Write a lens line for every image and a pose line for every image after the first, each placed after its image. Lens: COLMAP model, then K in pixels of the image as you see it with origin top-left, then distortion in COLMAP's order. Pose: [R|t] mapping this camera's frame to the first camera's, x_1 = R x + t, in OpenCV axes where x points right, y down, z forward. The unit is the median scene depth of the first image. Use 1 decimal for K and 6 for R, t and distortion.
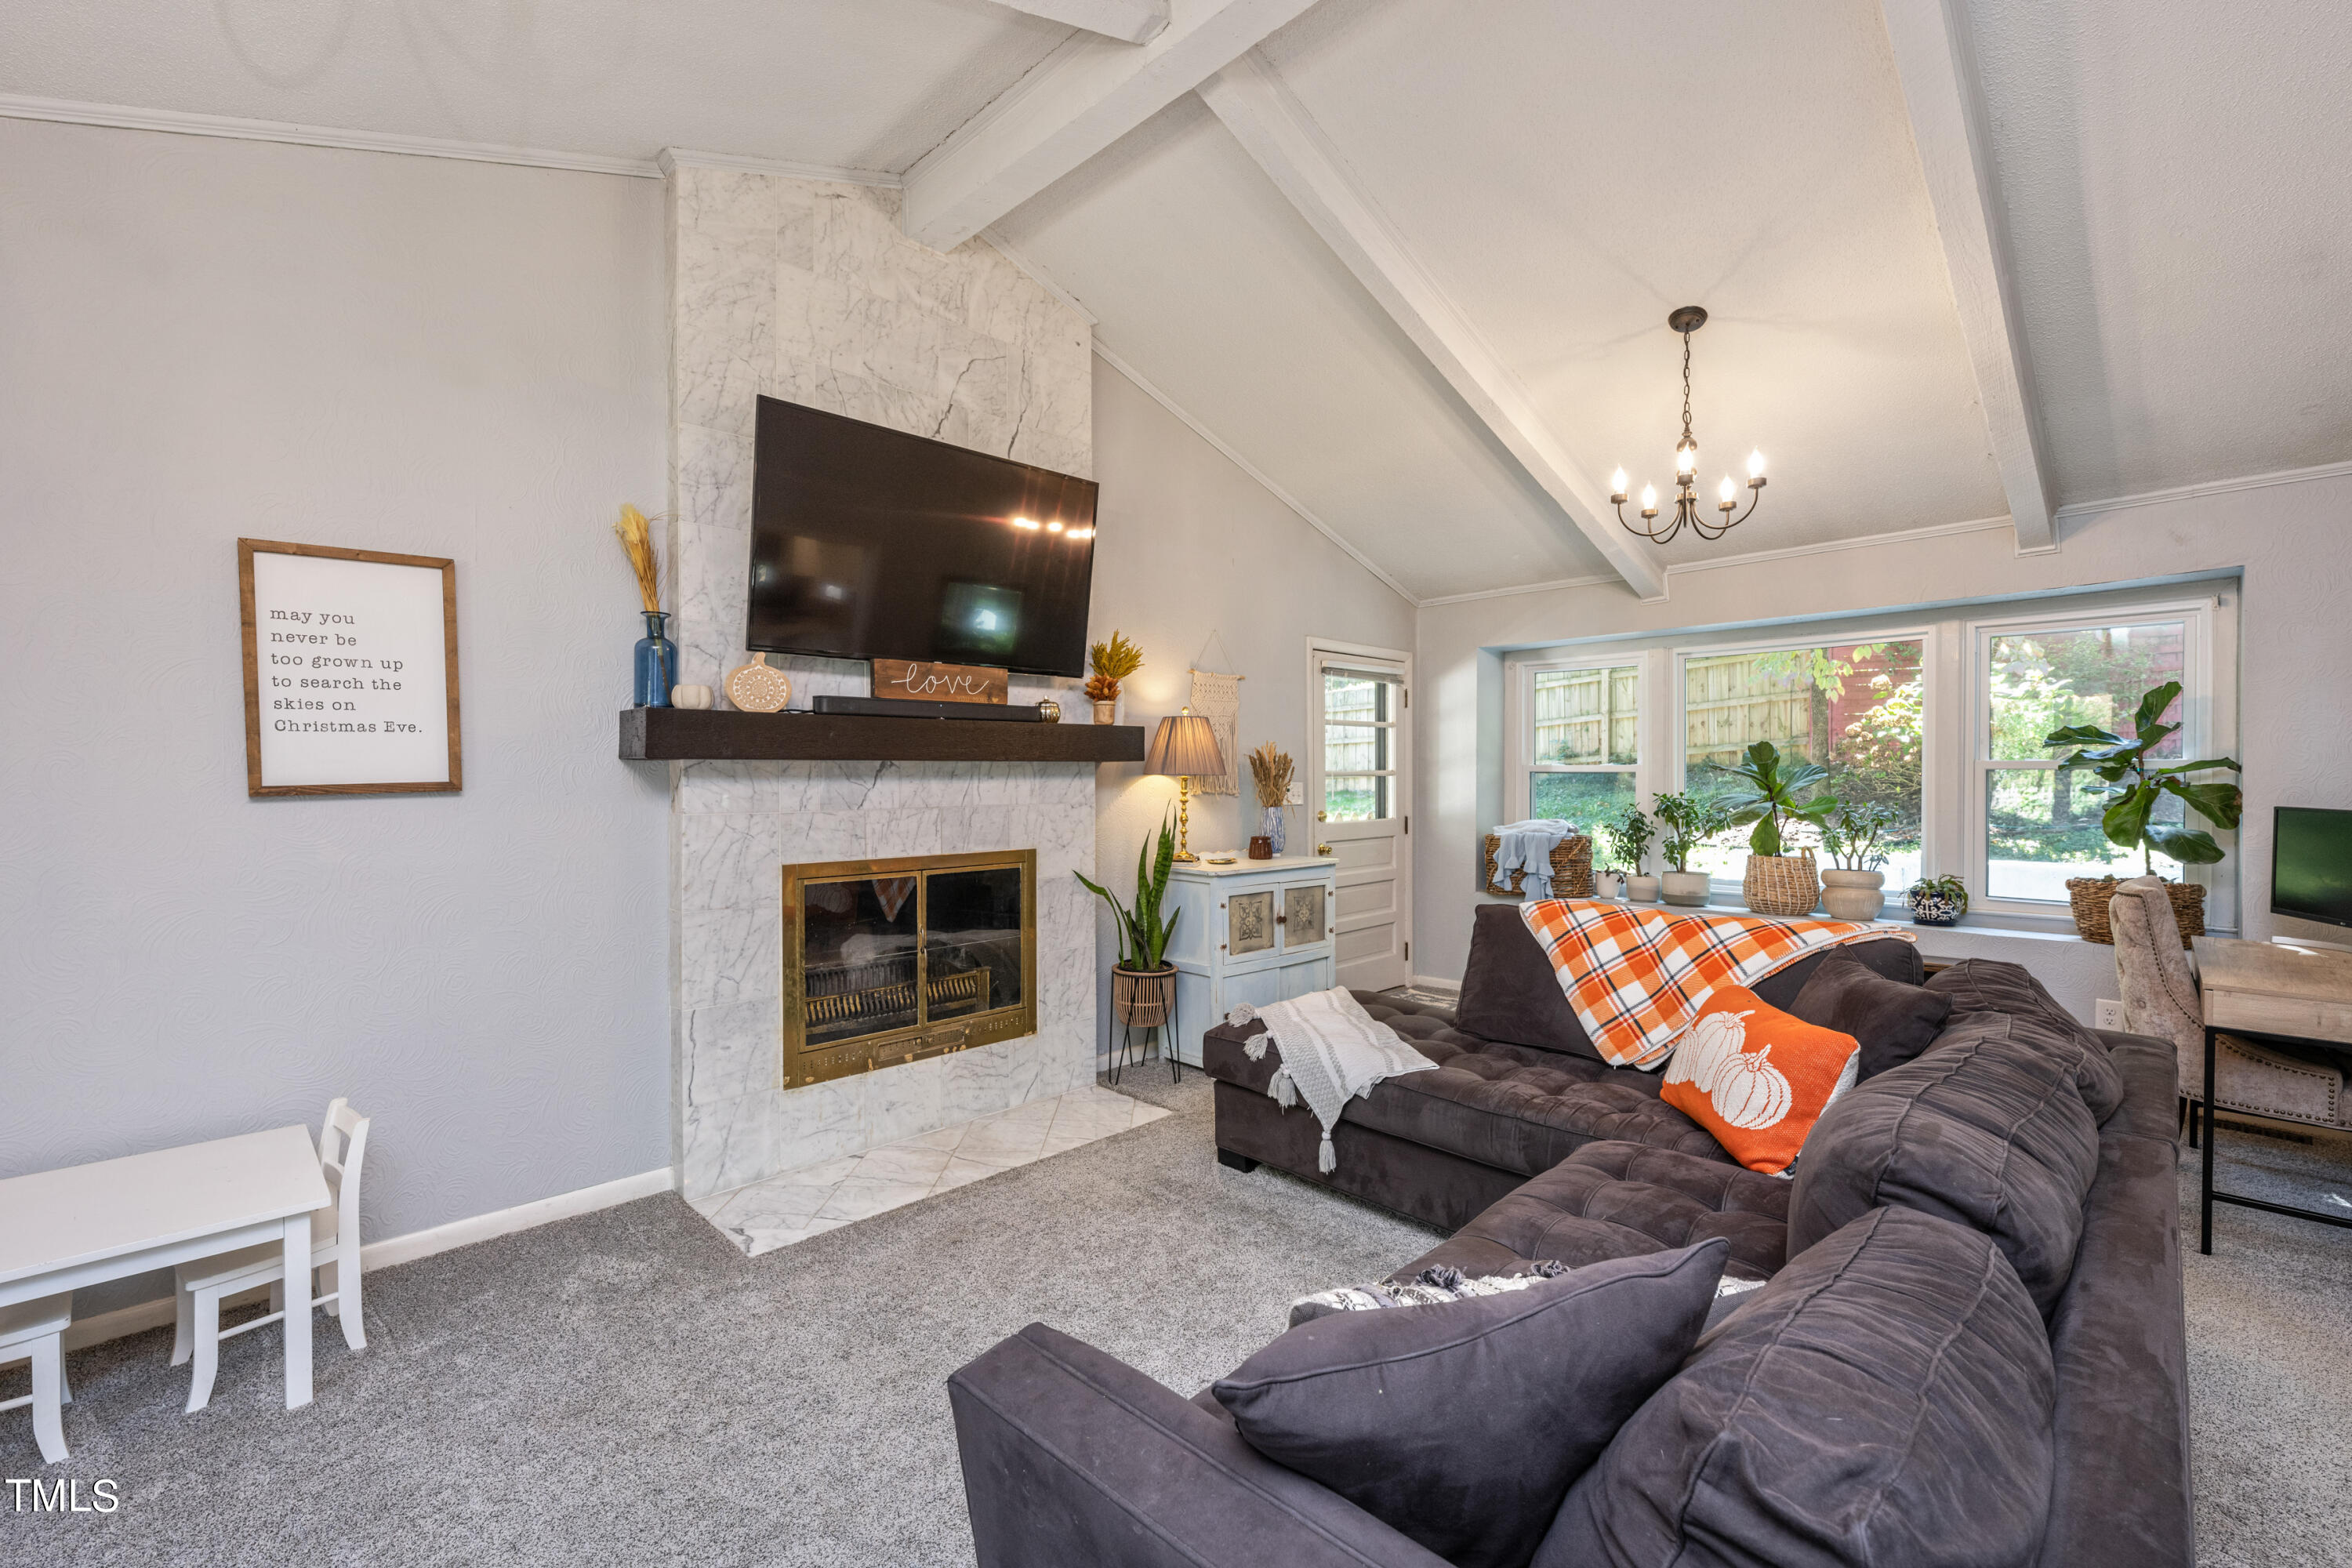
lens RADIAL K [[1029.9, 0, 1182.4], [0, 1029.9, 779.1], [0, 0, 1]] dist [-0.003277, -0.000631]
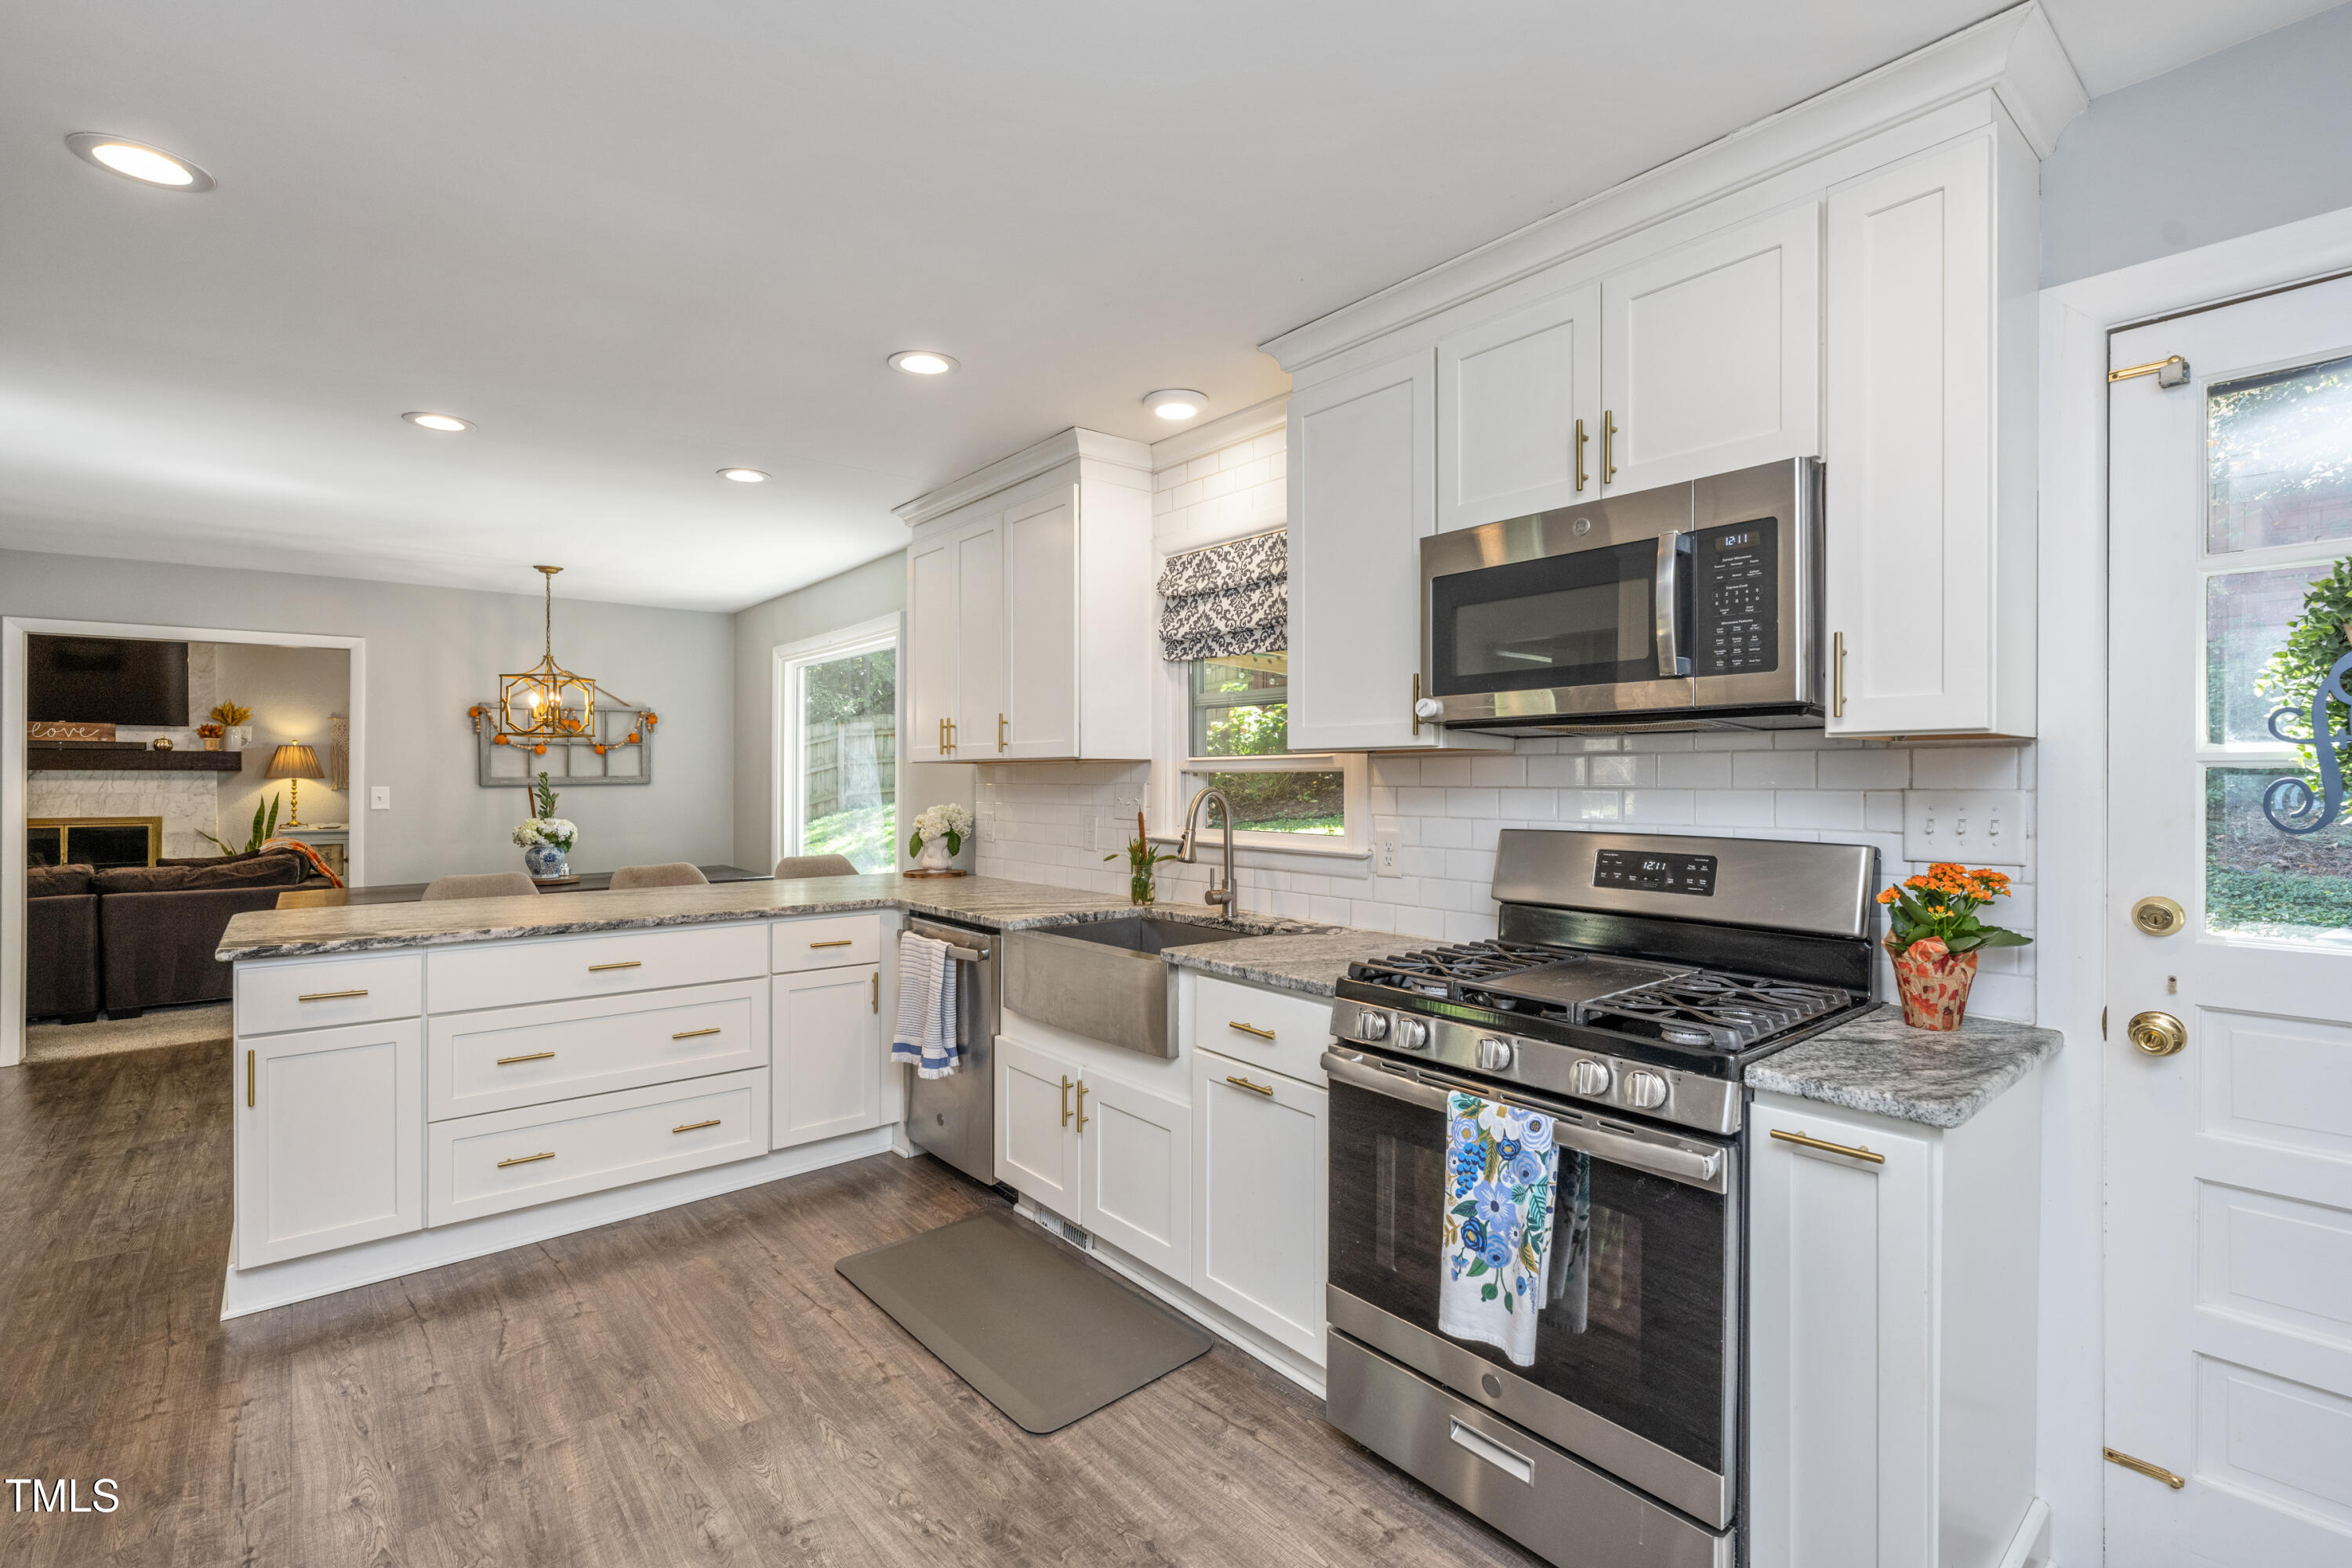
lens RADIAL K [[1046.0, 0, 1158.3], [0, 1046.0, 784.4], [0, 0, 1]] dist [-0.002120, -0.000071]
pose [[0.995124, 0.005523, -0.098472, 1.978082], [-0.005380, 0.999984, 0.001717, -0.004403], [0.098480, -0.001179, 0.995138, -0.769502]]
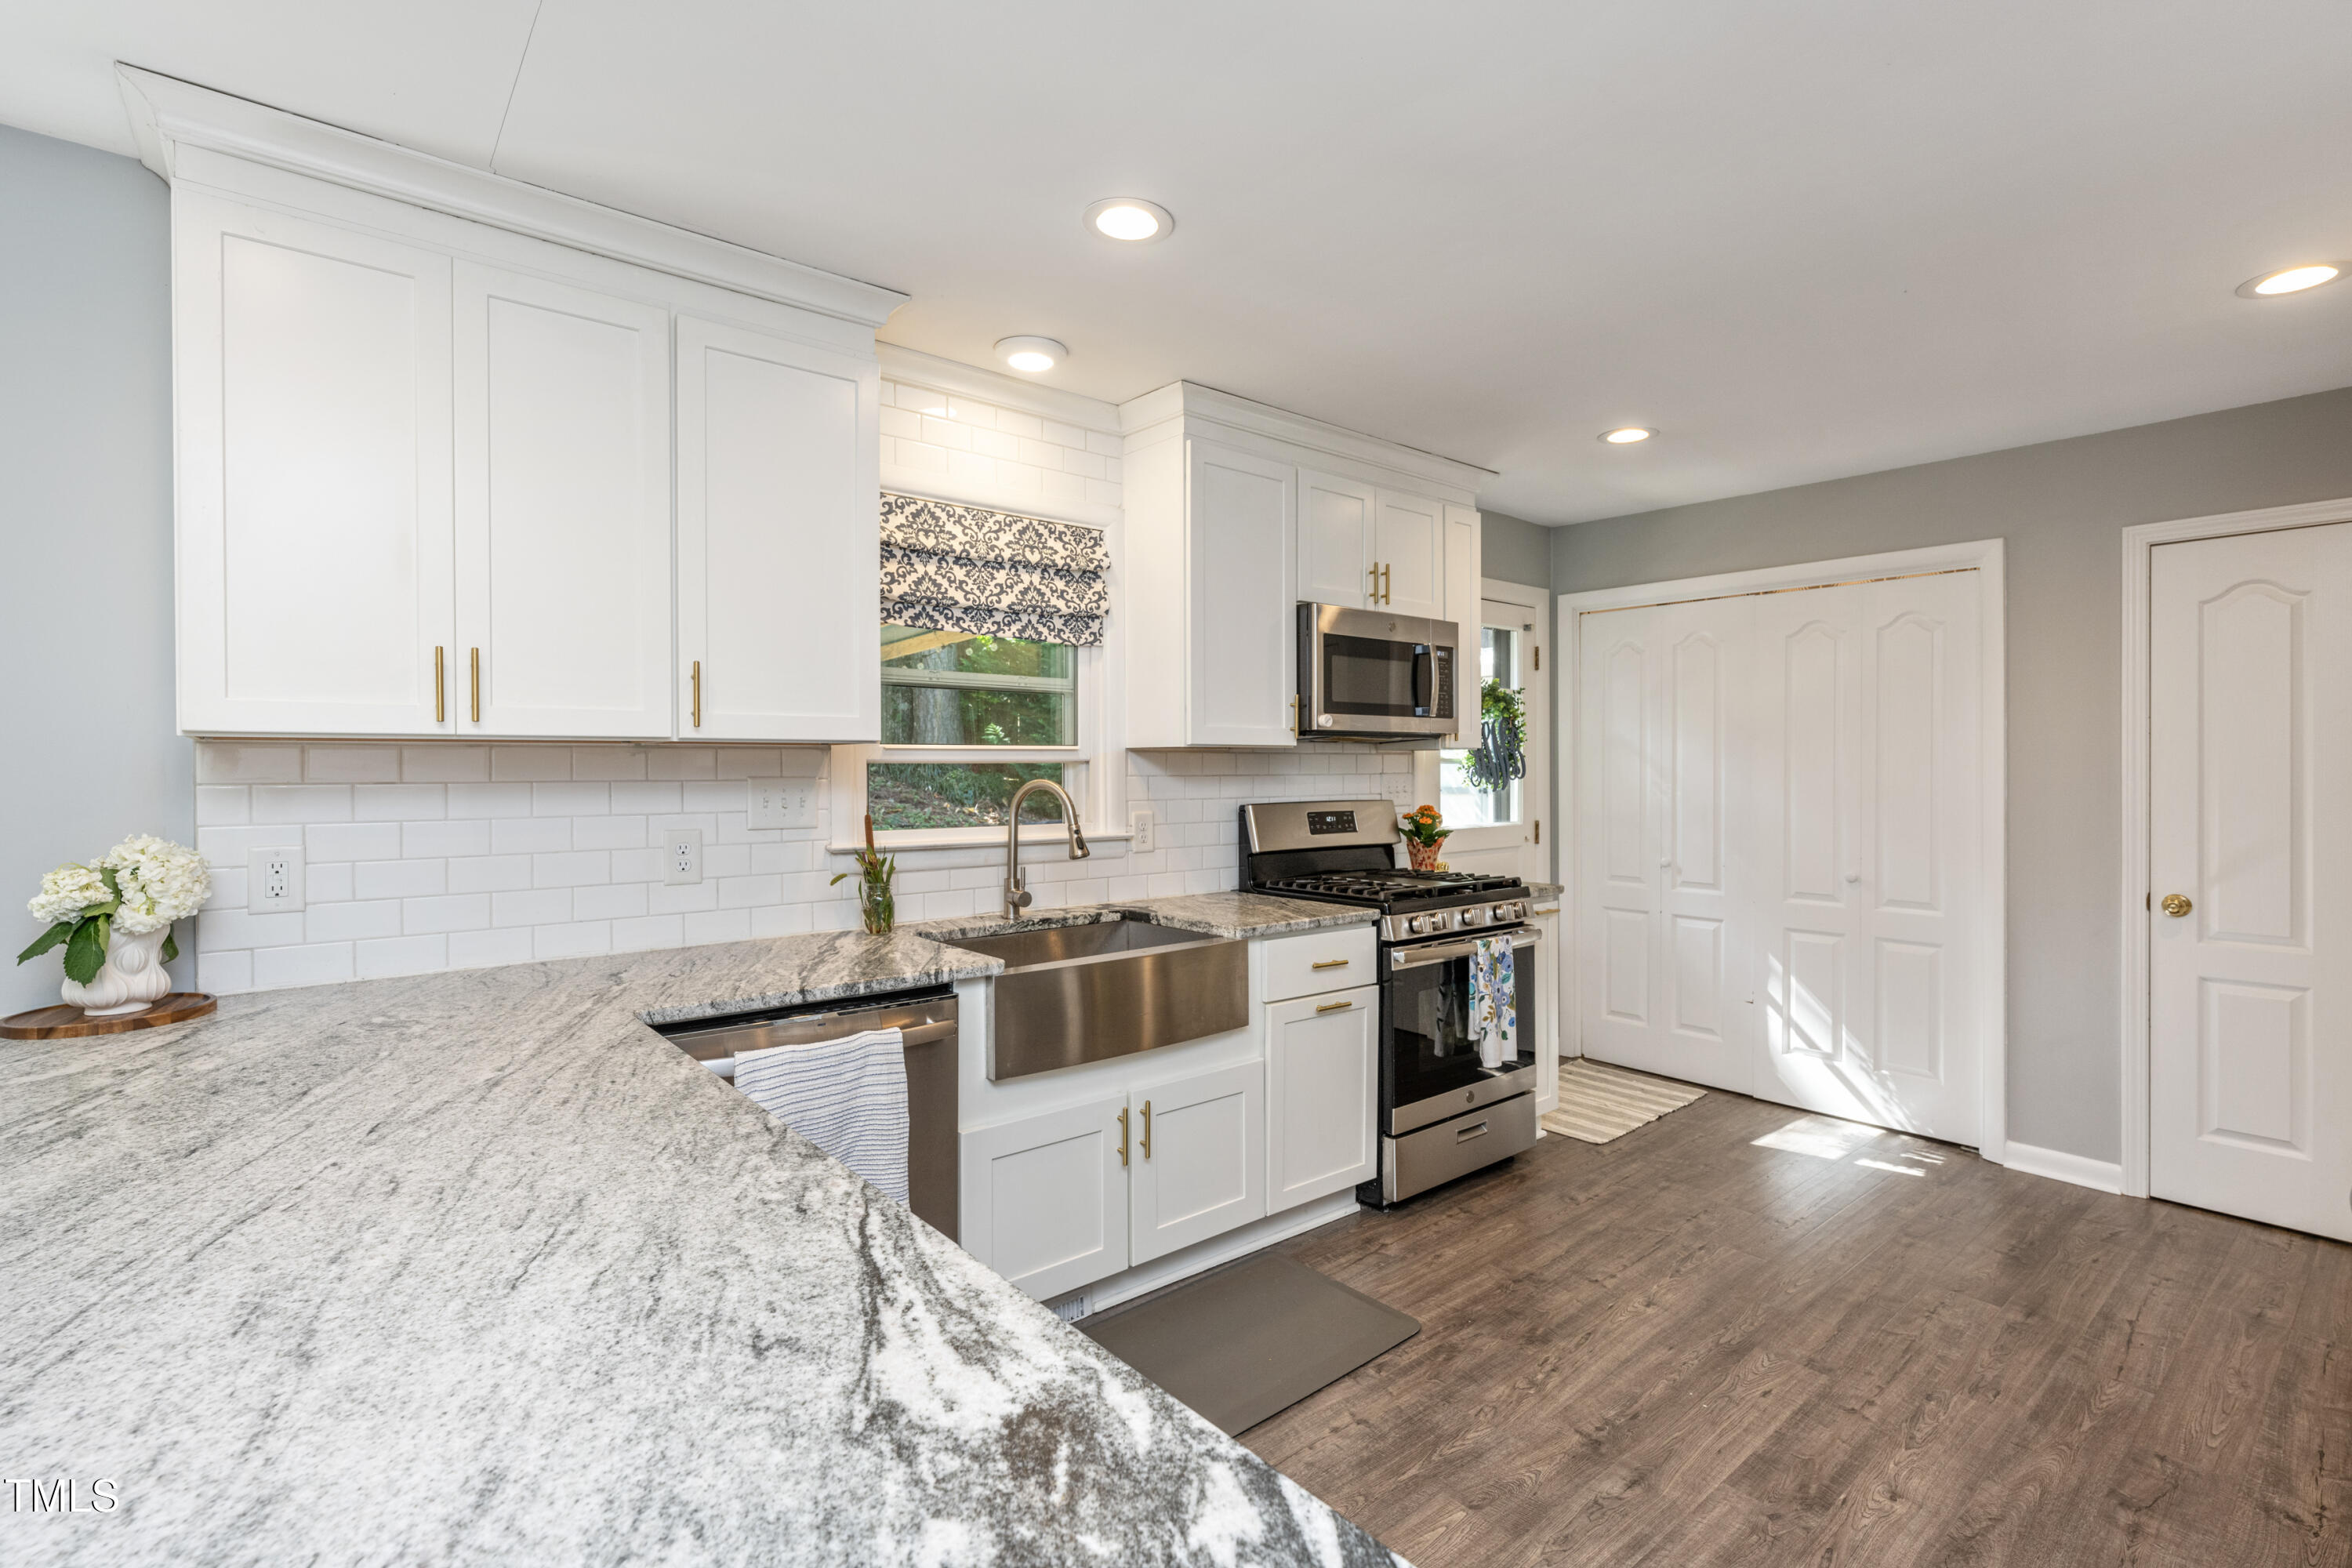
lens RADIAL K [[1076.8, 0, 1181.2], [0, 1076.8, 777.1], [0, 0, 1]] dist [0.001378, -0.000017]
pose [[0.092082, -0.004219, 0.995743, 1.230779], [0.007094, 0.999968, 0.003581, -0.004728], [-0.995726, 0.006734, 0.092109, -0.180138]]
